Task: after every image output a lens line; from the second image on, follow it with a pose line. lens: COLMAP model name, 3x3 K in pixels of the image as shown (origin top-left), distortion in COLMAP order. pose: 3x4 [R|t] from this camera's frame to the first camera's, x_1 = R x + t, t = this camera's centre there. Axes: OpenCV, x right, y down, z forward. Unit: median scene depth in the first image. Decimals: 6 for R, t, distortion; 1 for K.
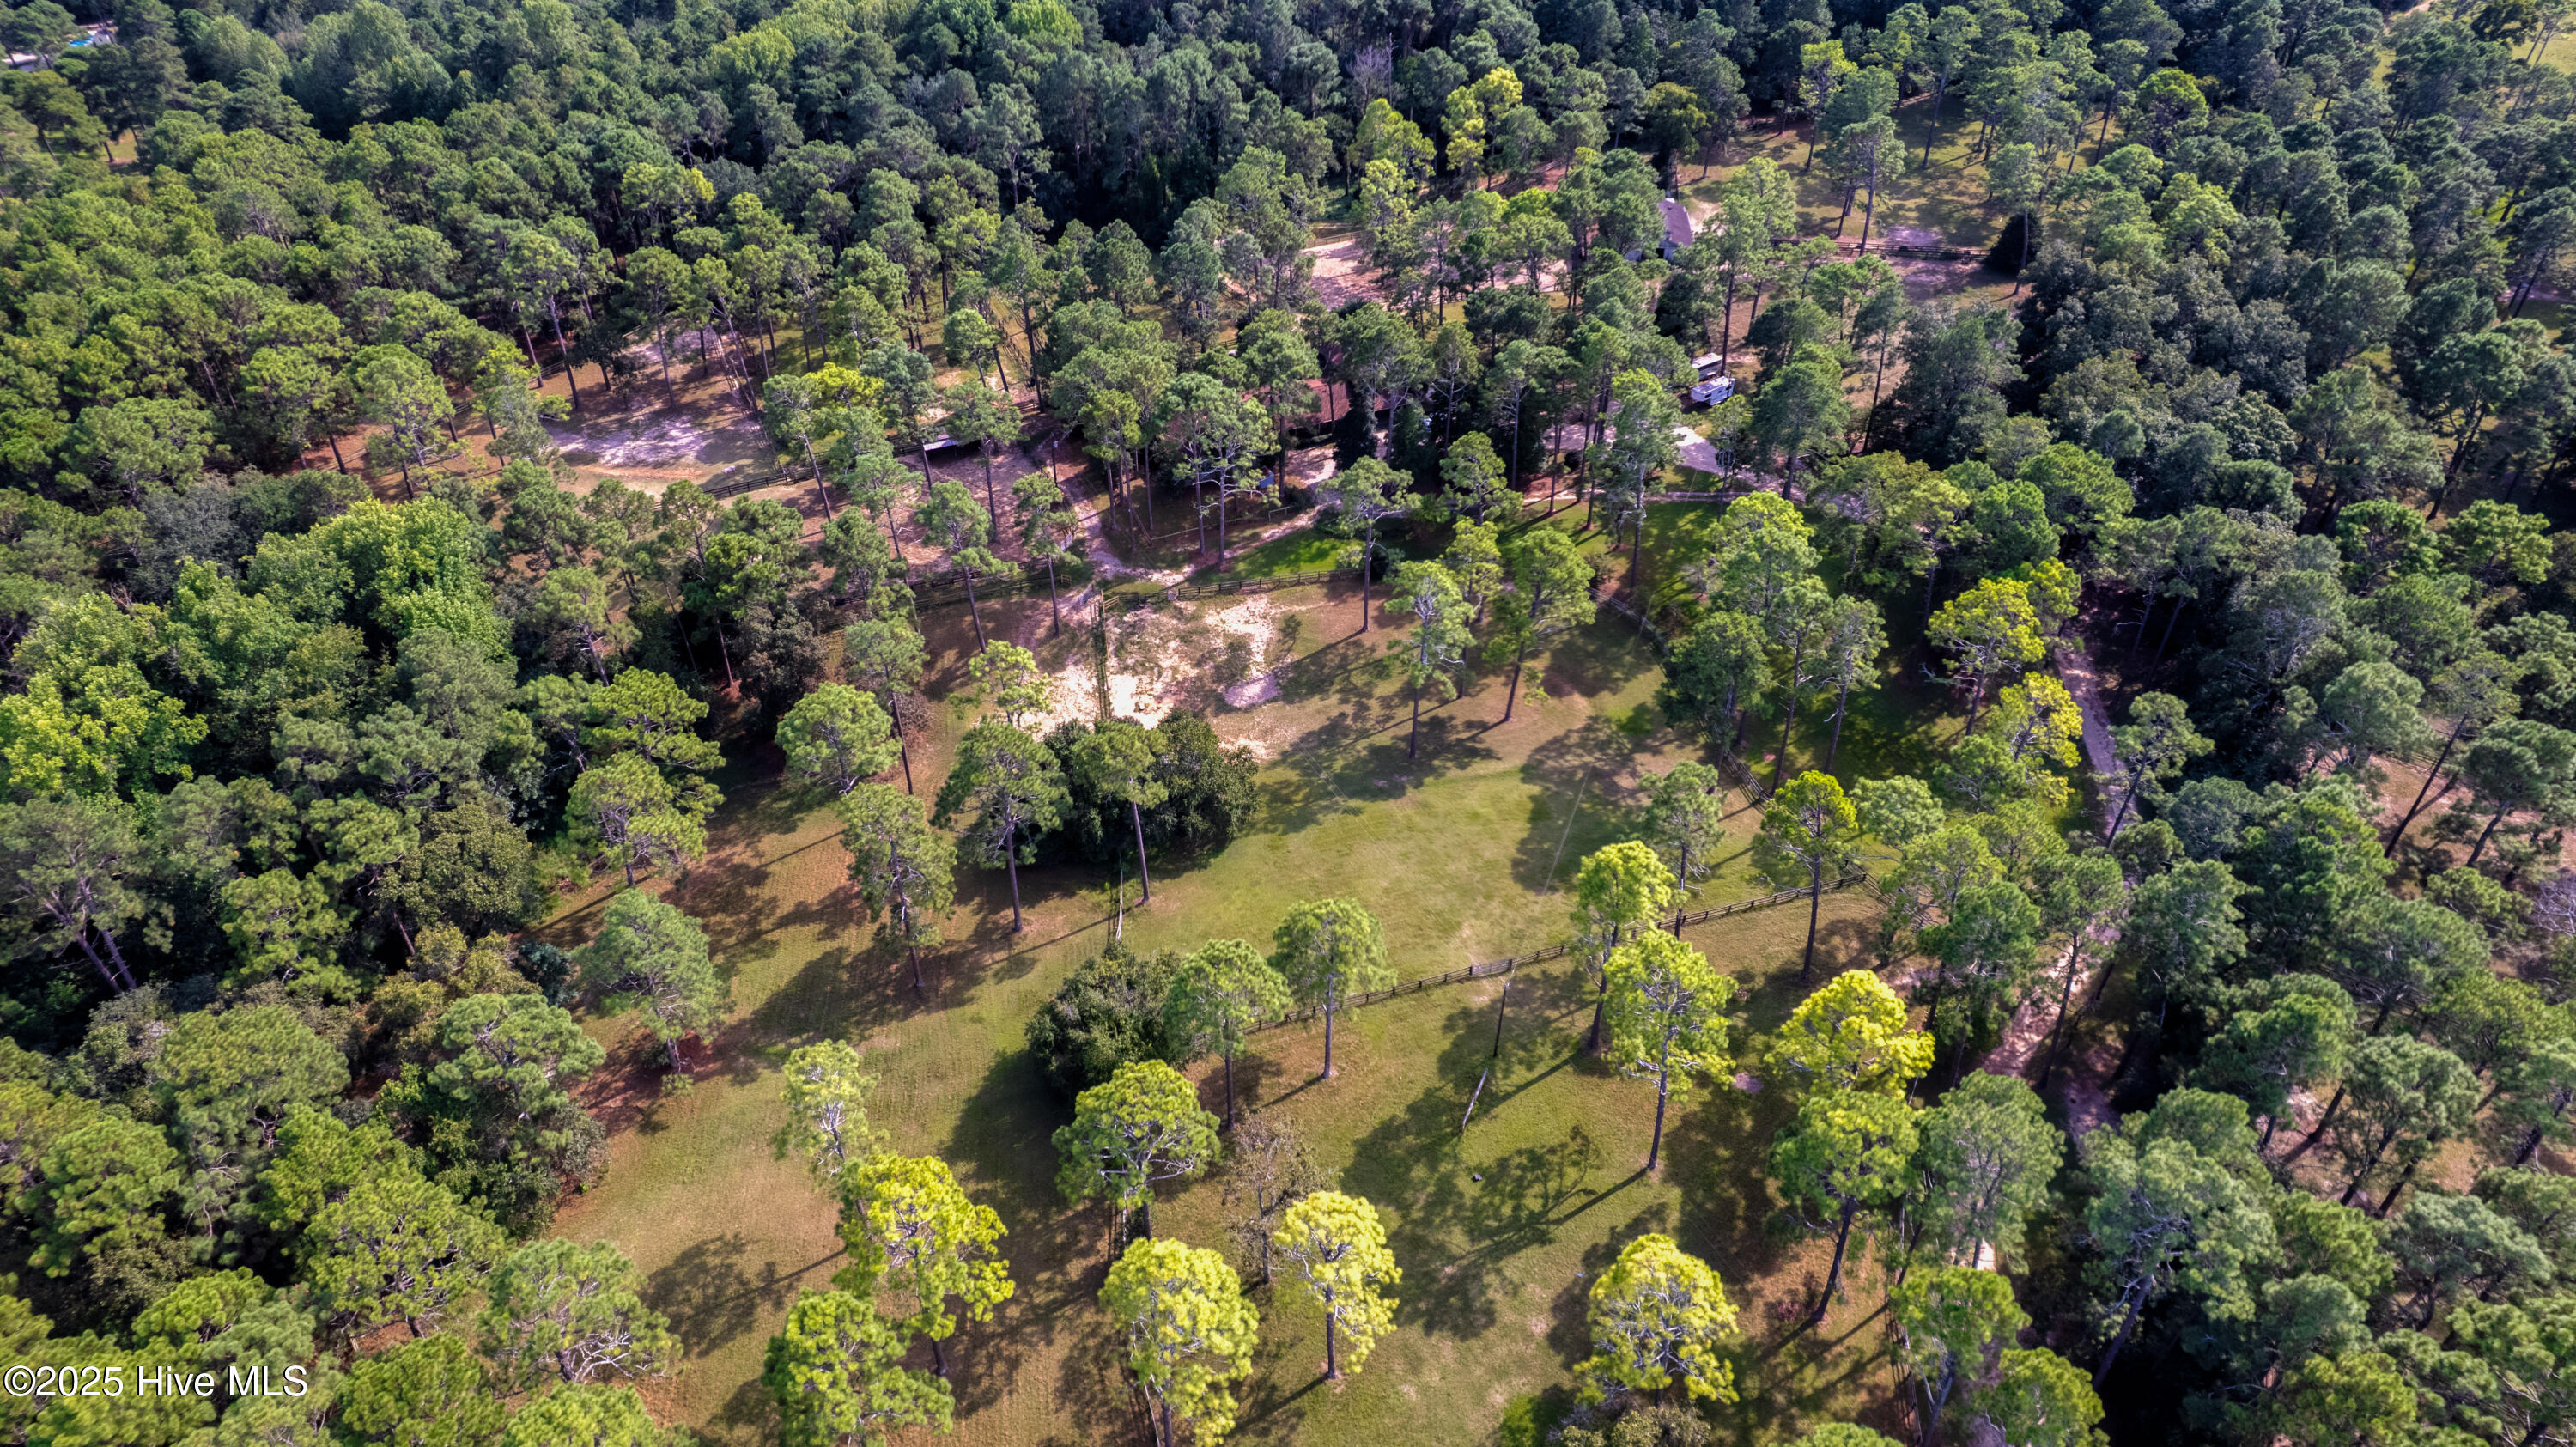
lens RADIAL K [[1650.2, 0, 1290.5], [0, 1650.2, 731.8], [0, 0, 1]] dist [-0.091994, 0.088010]
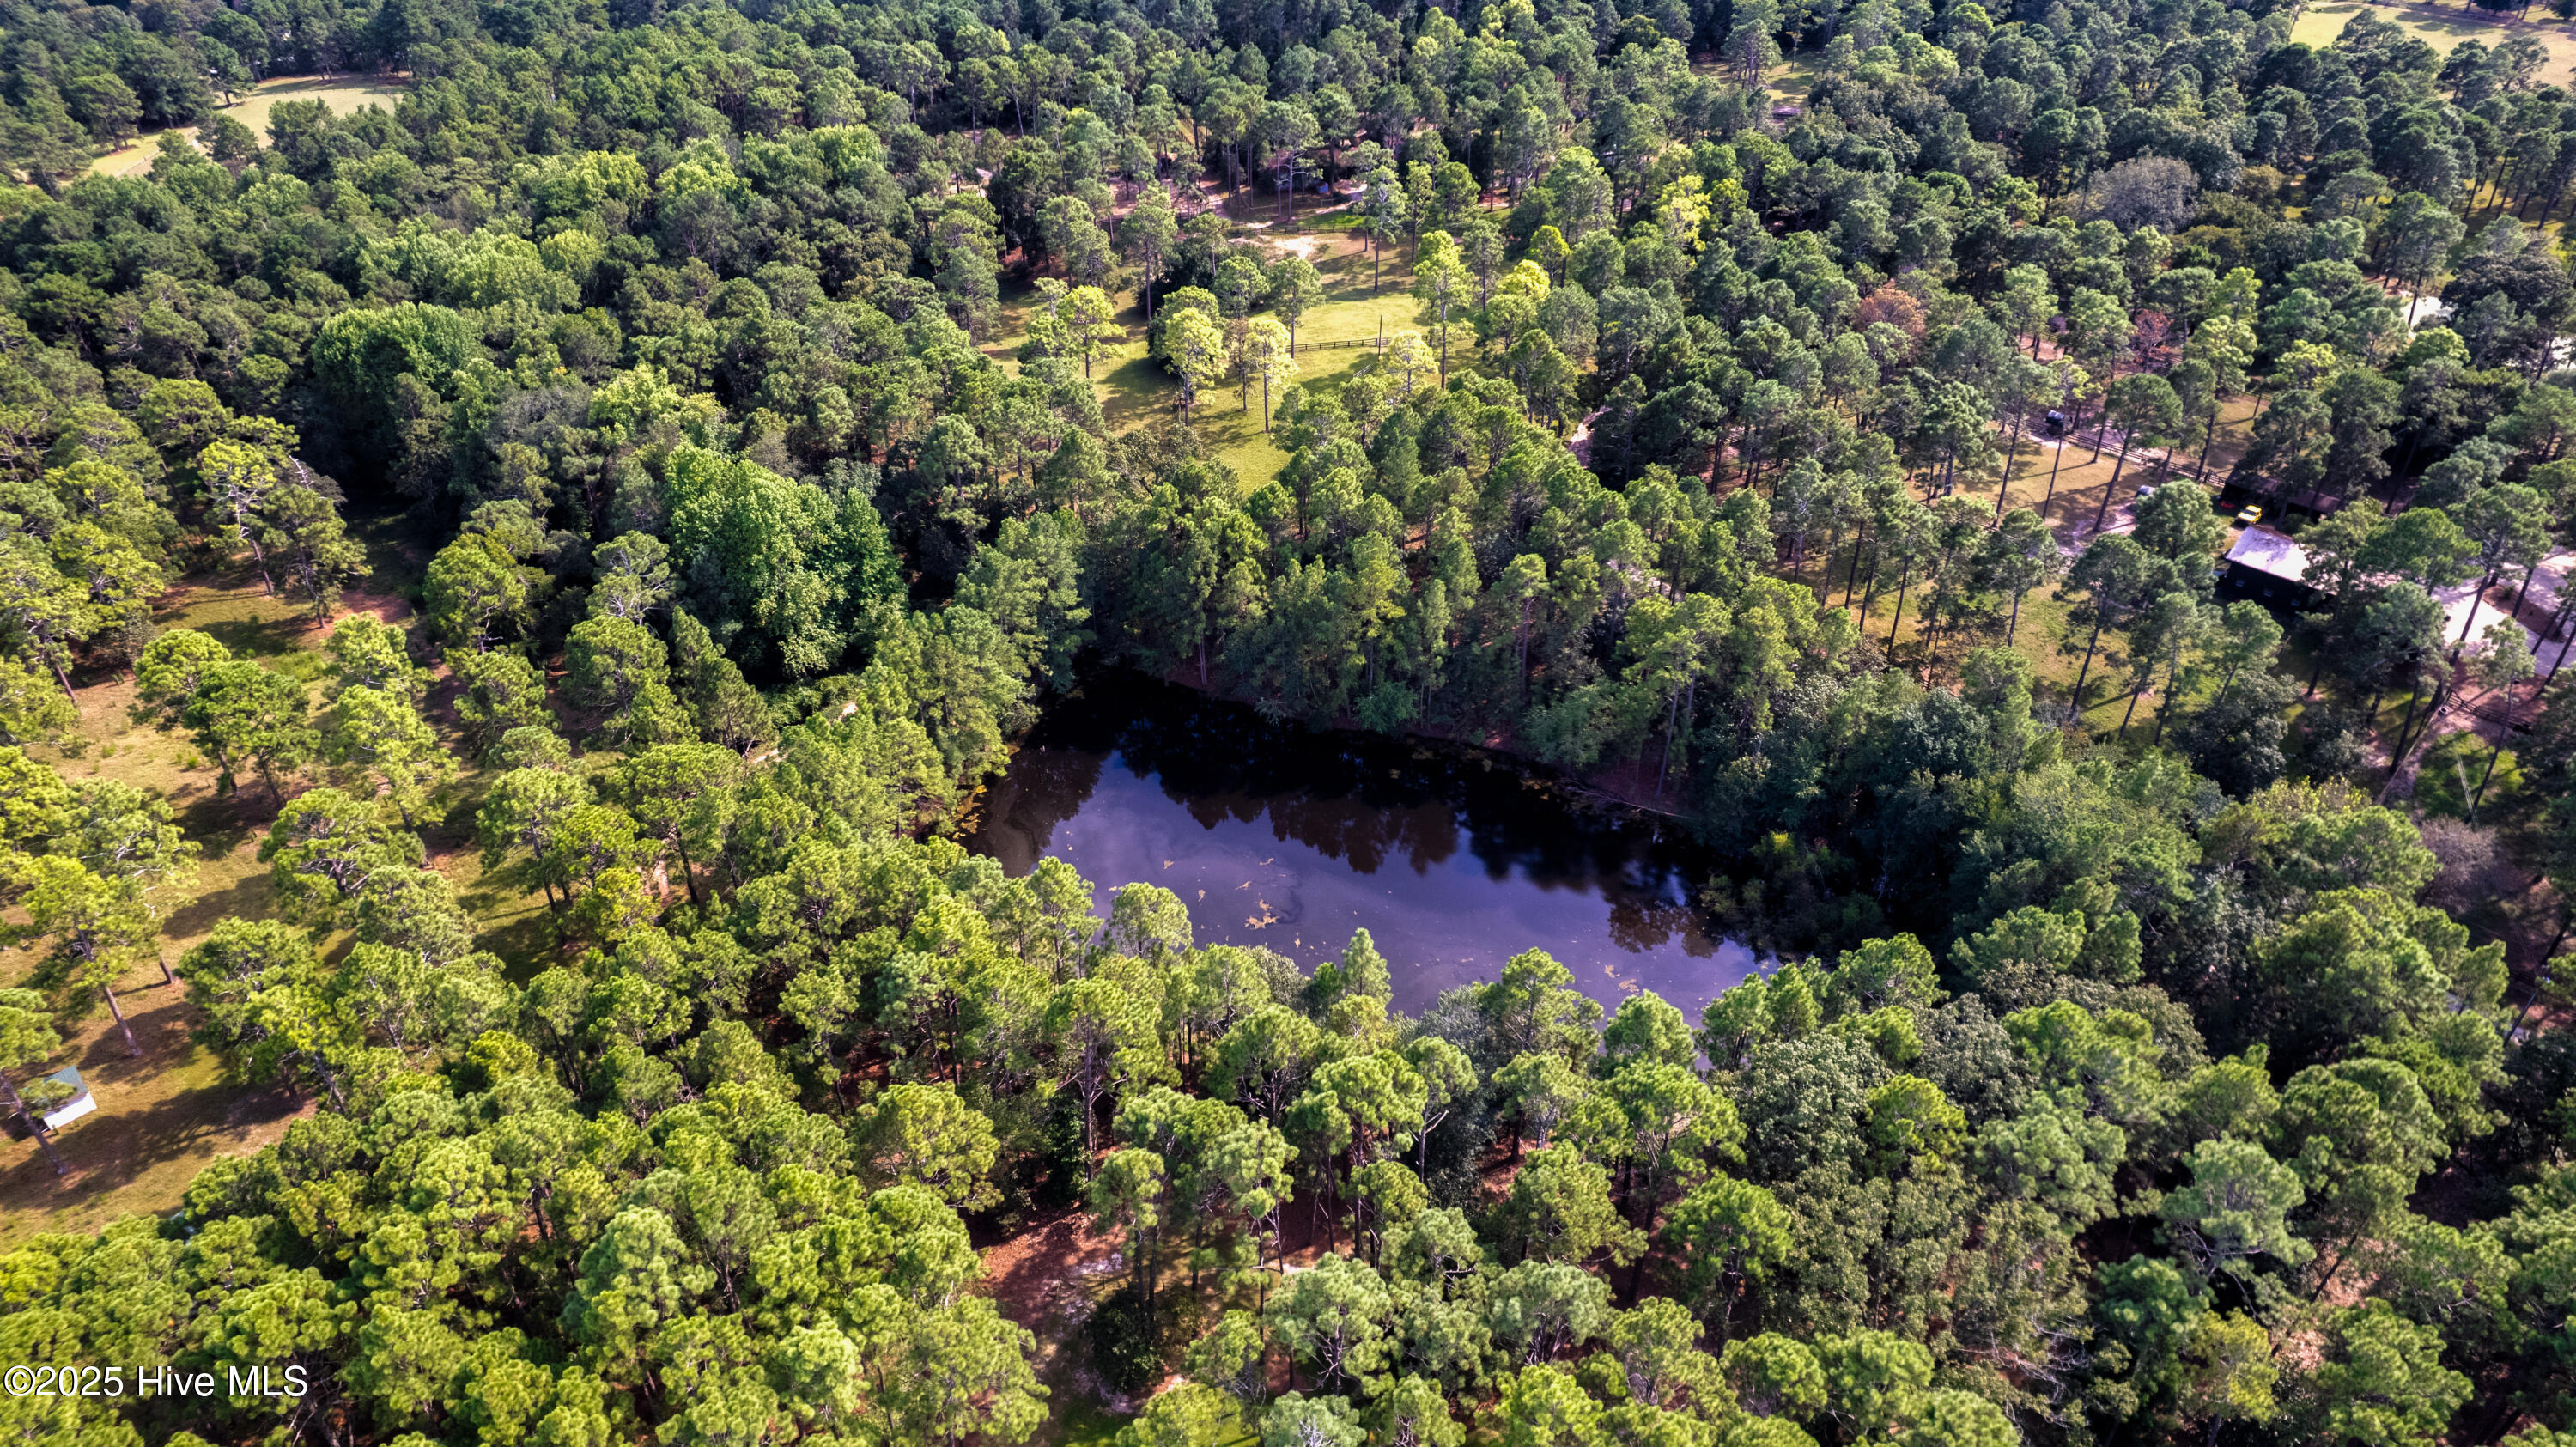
lens RADIAL K [[1650.2, 0, 1290.5], [0, 1650.2, 731.8], [0, 0, 1]] dist [-0.091994, 0.088010]
pose [[0.990705, 0.075577, -0.113096, 0.191188], [-0.083467, 0.994274, -0.066733, 0.537249], [0.107405, 0.075553, 0.991340, -0.643945]]
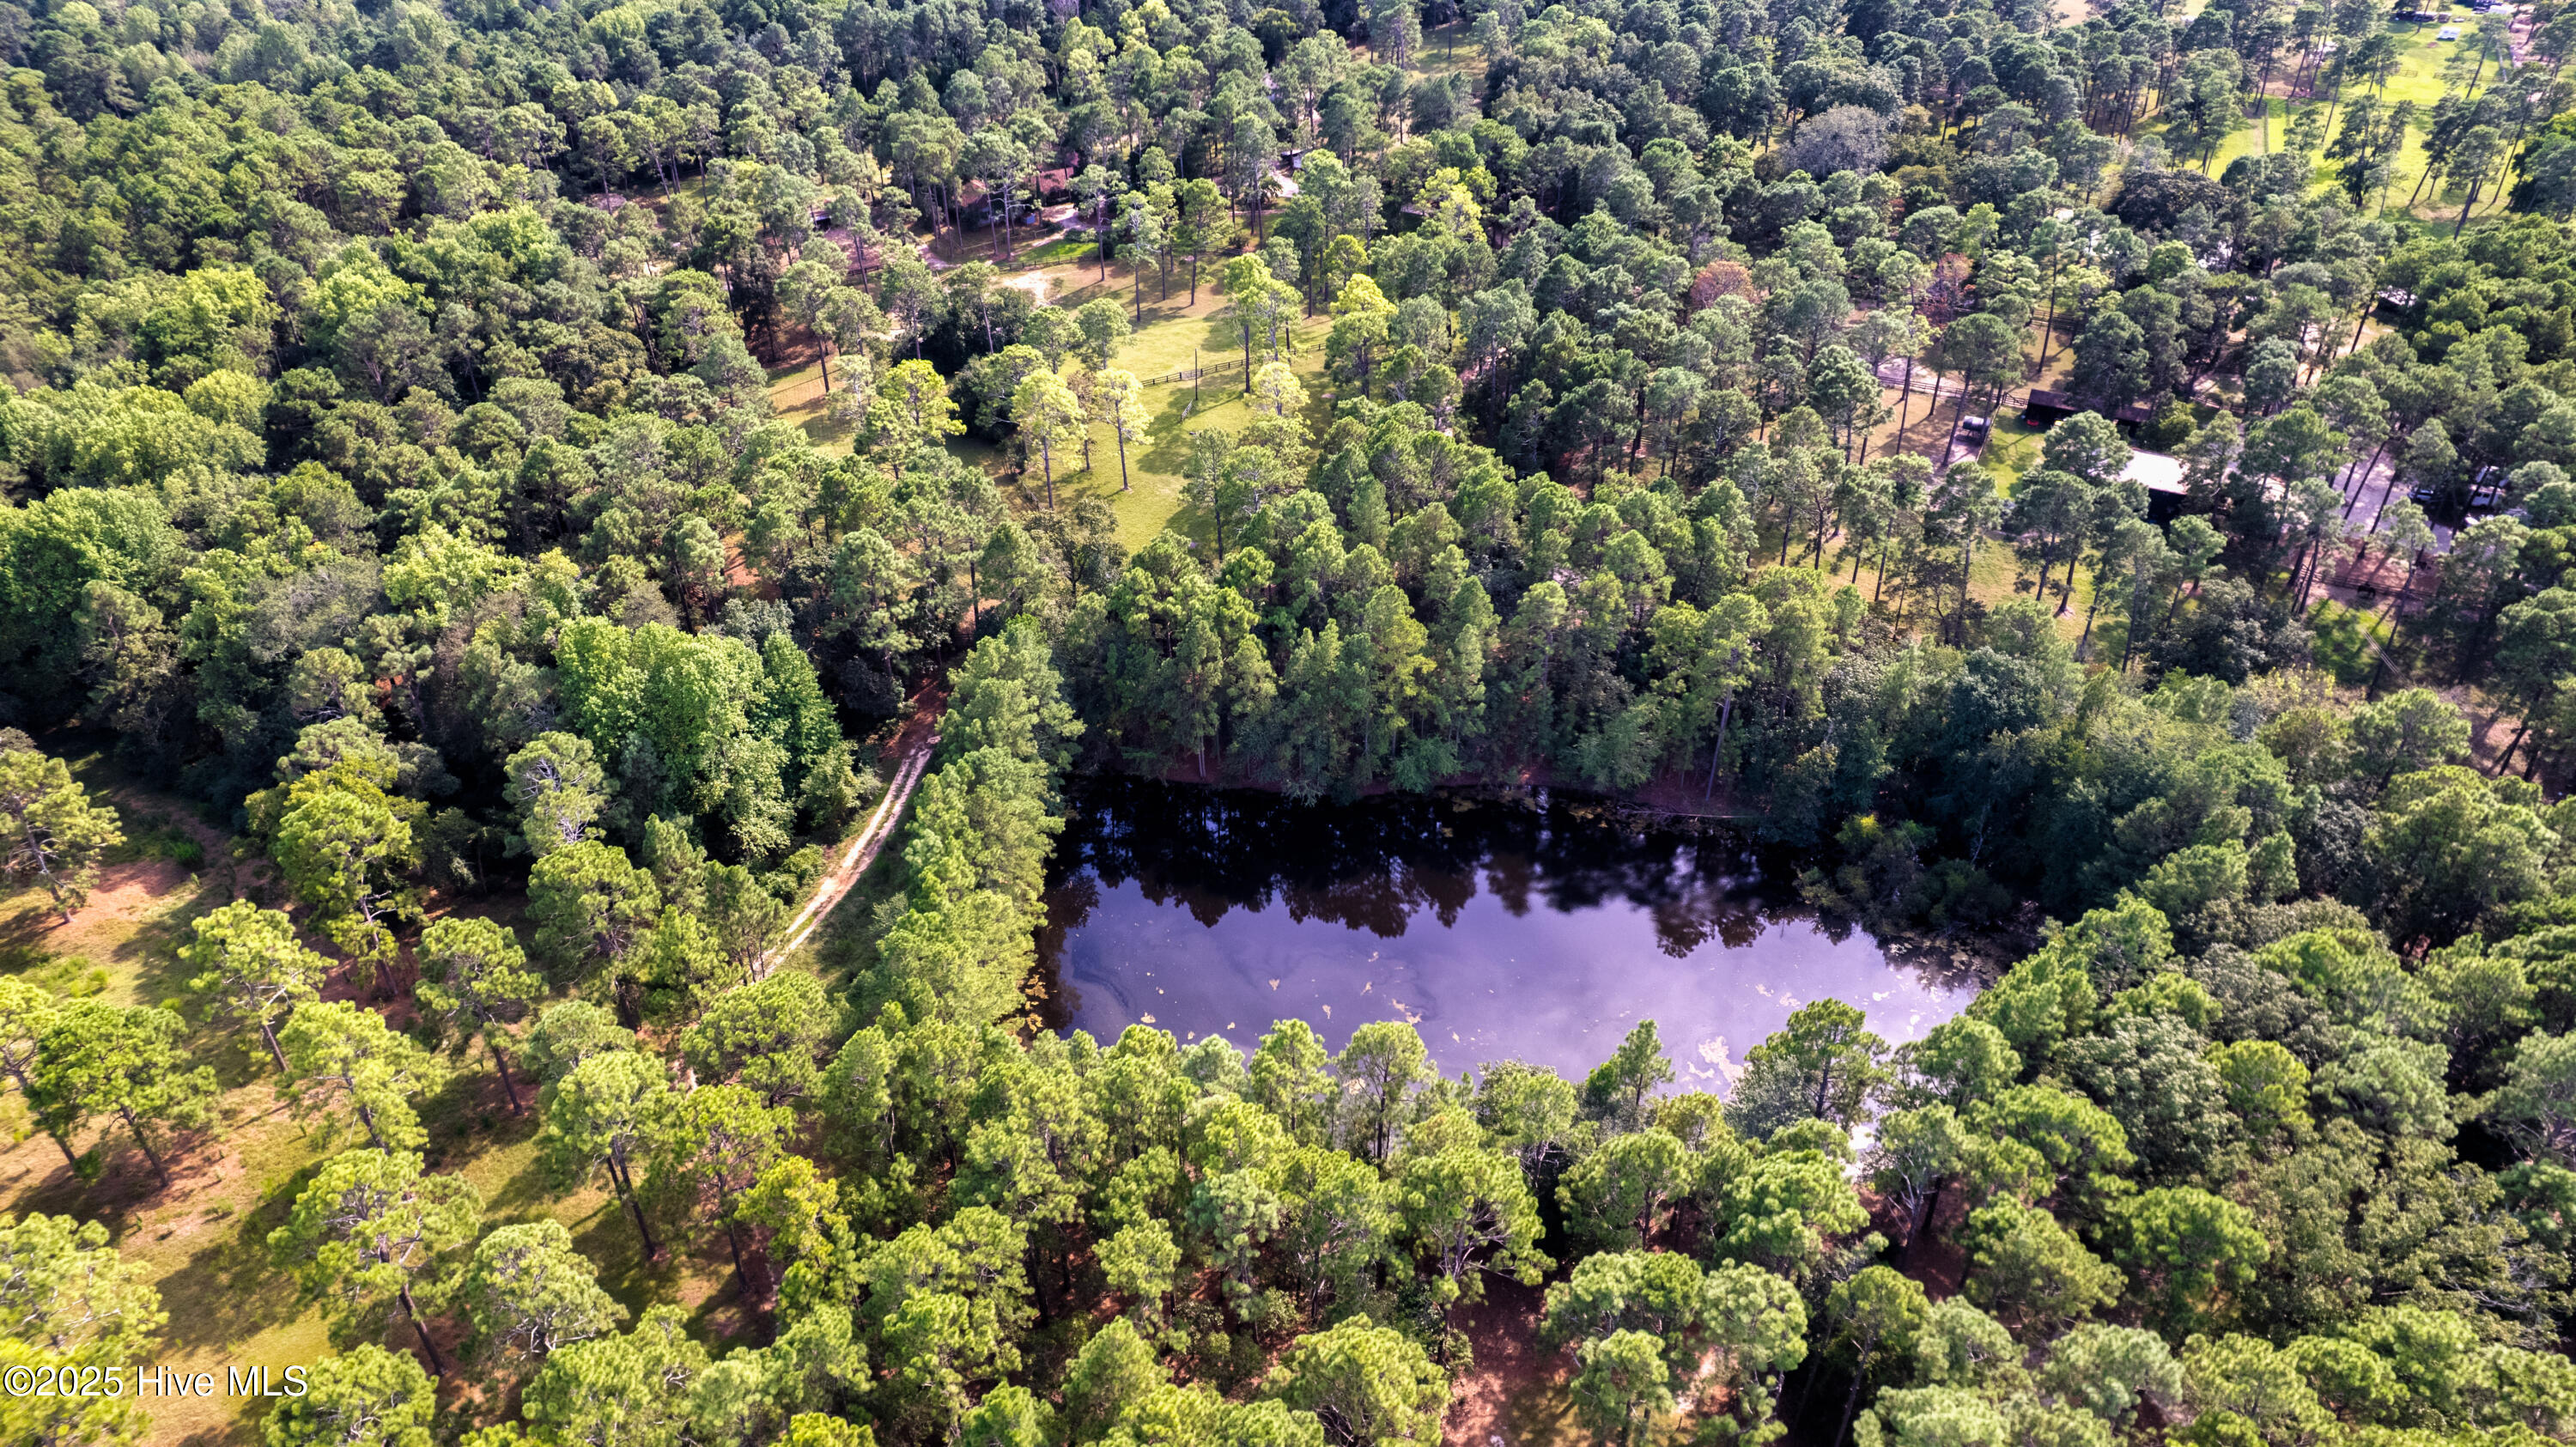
lens RADIAL K [[1650.2, 0, 1290.5], [0, 1650.2, 731.8], [0, 0, 1]] dist [-0.091994, 0.088010]
pose [[0.981484, -0.114853, 0.153292, -0.070147], [0.124939, 0.990477, -0.057839, 0.479881], [-0.145189, 0.075920, 0.986487, -0.574198]]
